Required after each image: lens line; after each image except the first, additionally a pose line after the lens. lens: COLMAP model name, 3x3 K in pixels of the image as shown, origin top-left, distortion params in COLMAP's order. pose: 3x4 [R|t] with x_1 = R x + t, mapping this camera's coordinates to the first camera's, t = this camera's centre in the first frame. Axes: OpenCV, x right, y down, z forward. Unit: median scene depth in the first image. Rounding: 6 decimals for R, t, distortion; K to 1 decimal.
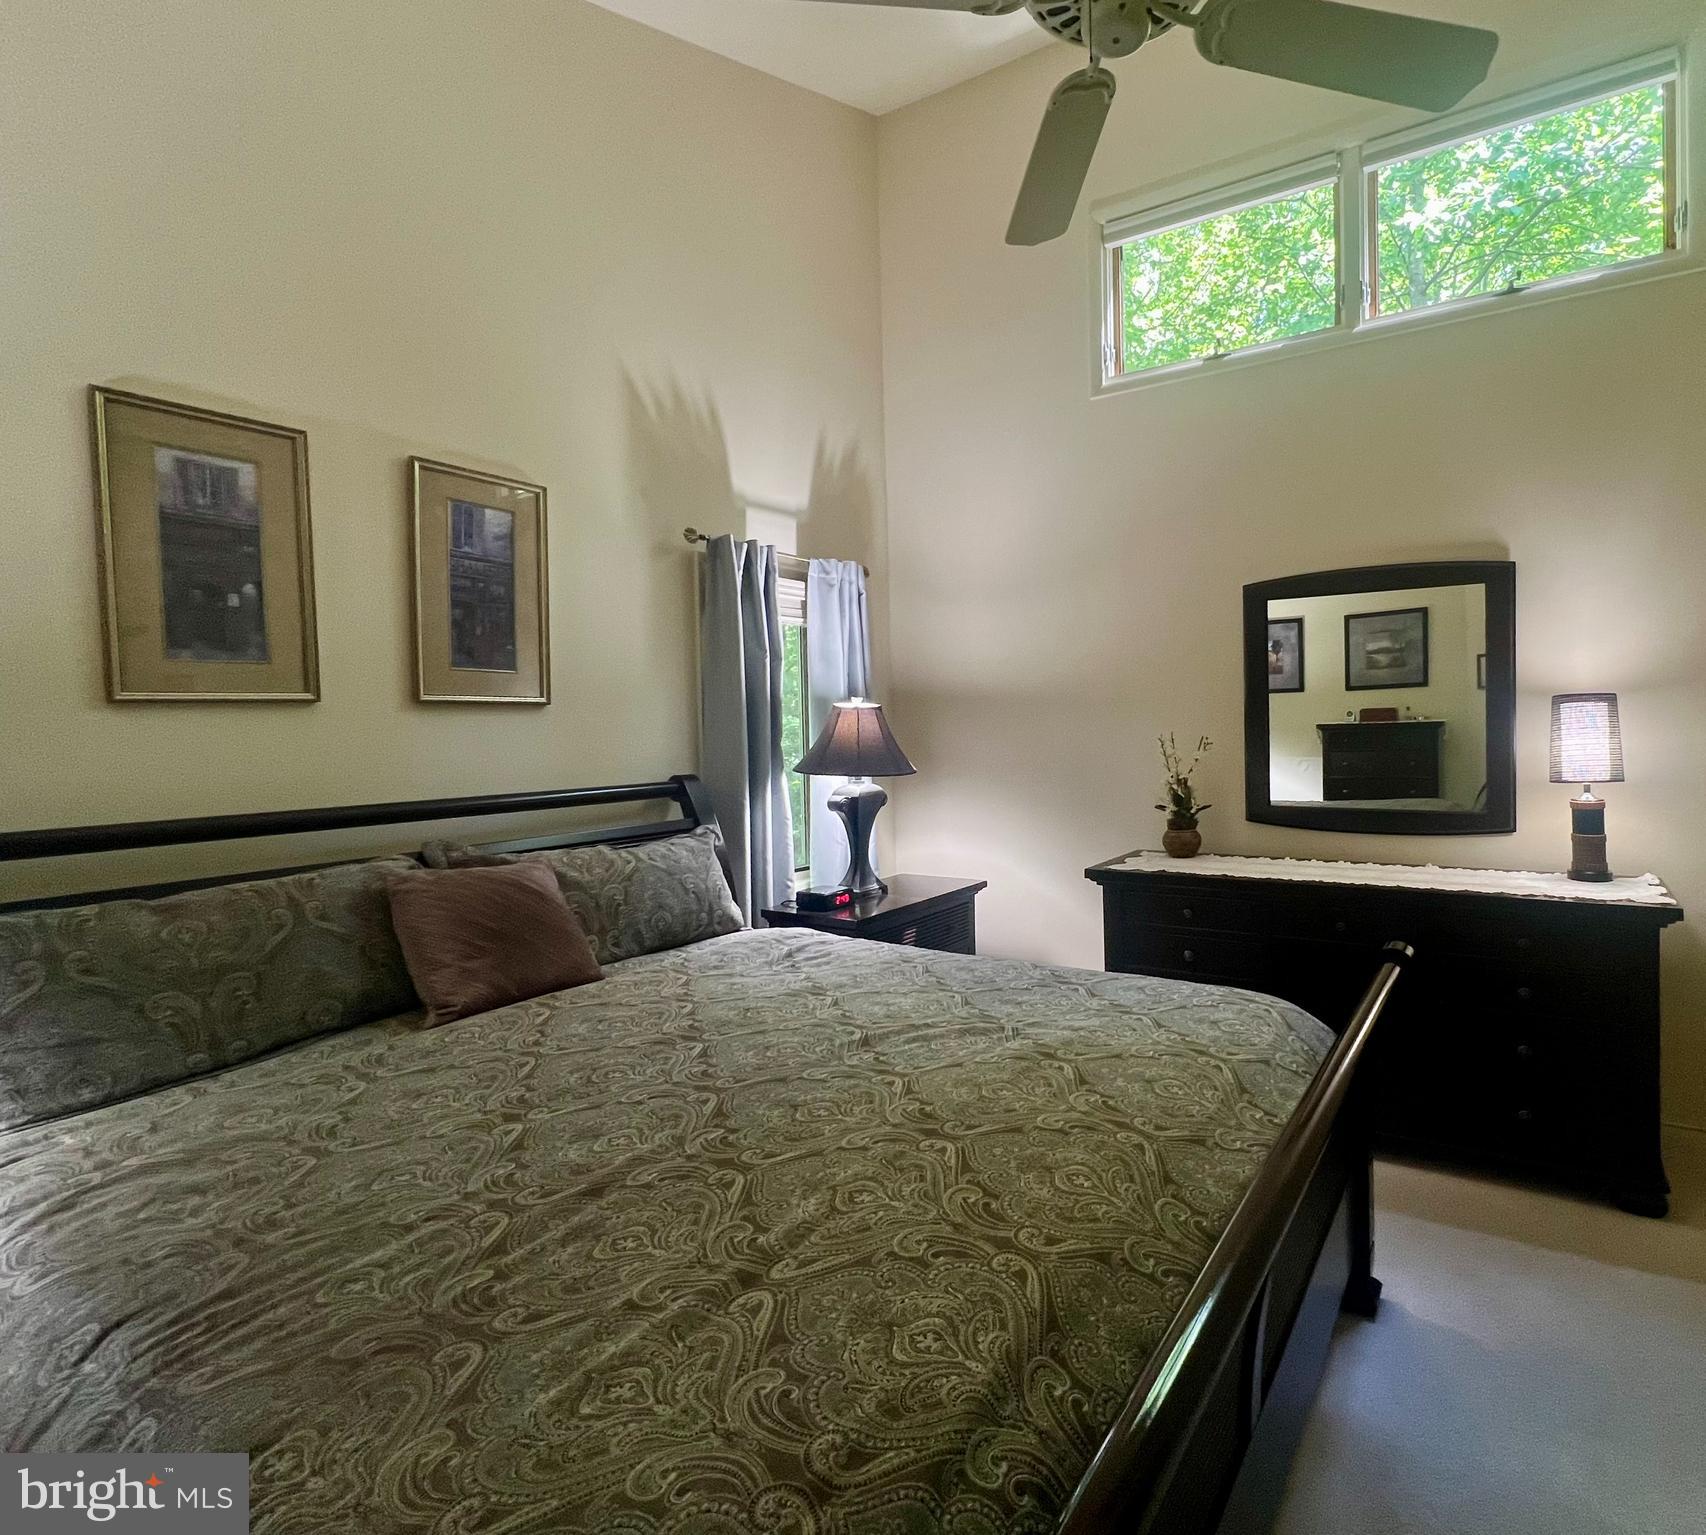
lens RADIAL K [[931.1, 0, 853.0], [0, 931.1, 767.5], [0, 0, 1]] dist [0.004041, 0.001198]
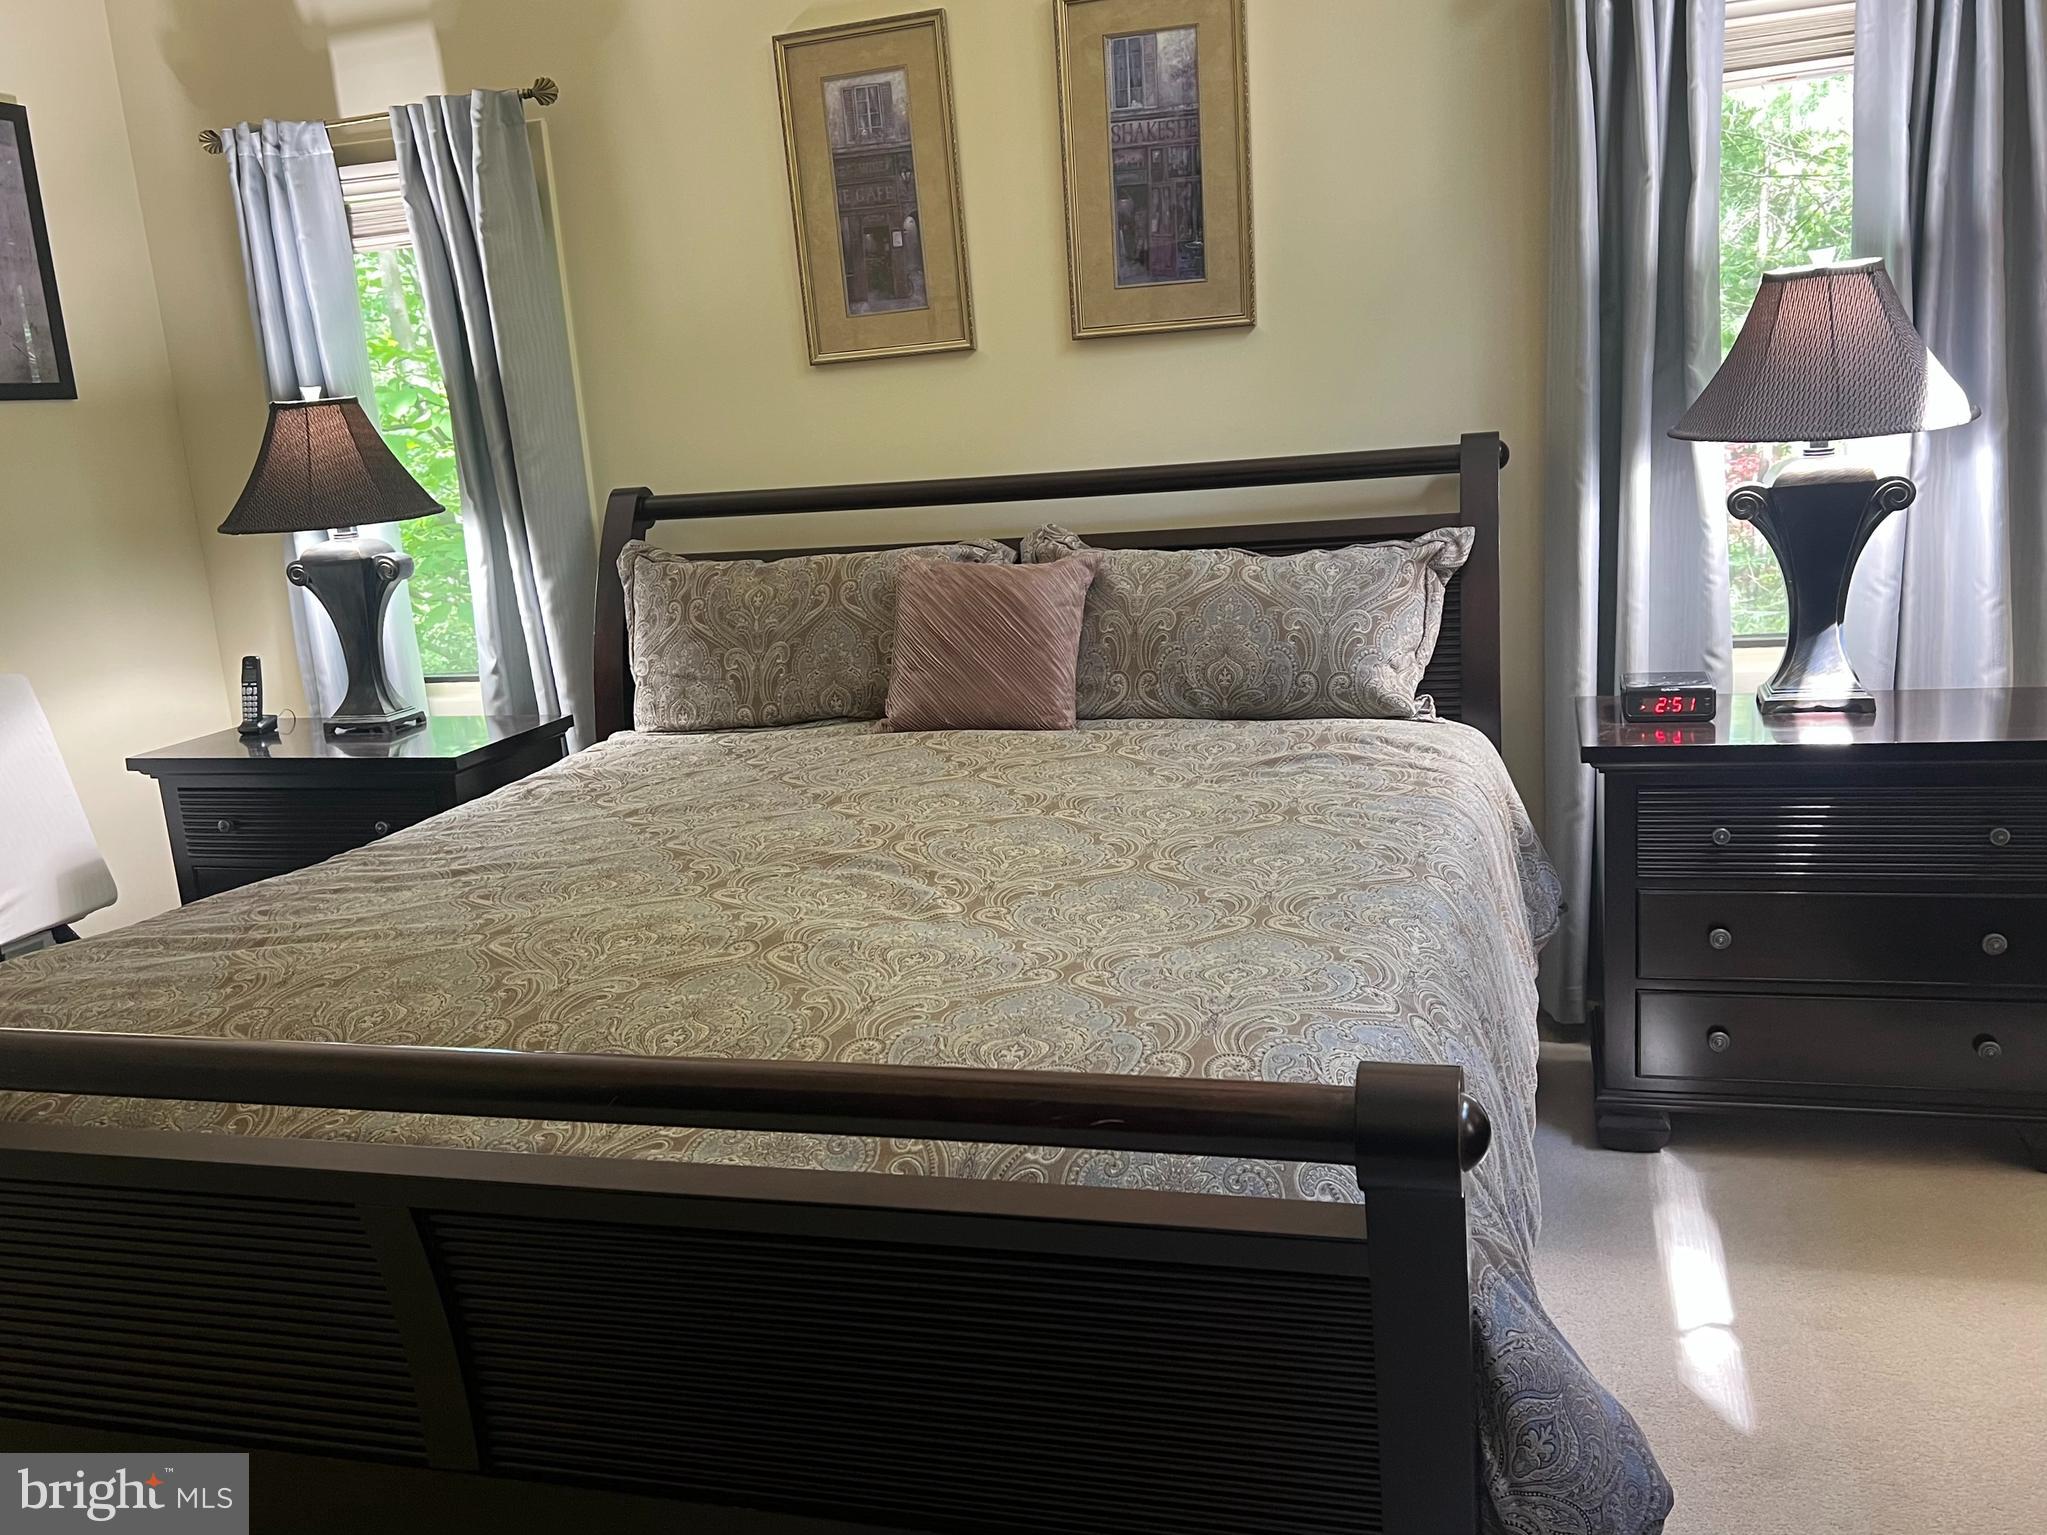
lens RADIAL K [[1493.6, 0, 1023.5], [0, 1493.6, 767.5], [0, 0, 1]] dist [0.034917, -0.067060]
pose [[0.335022, 0.217739, -0.916706, 0.821738], [0.023749, 0.970671, 0.239237, -0.027653], [0.941911, -0.101920, 0.320025, 0.603399]]
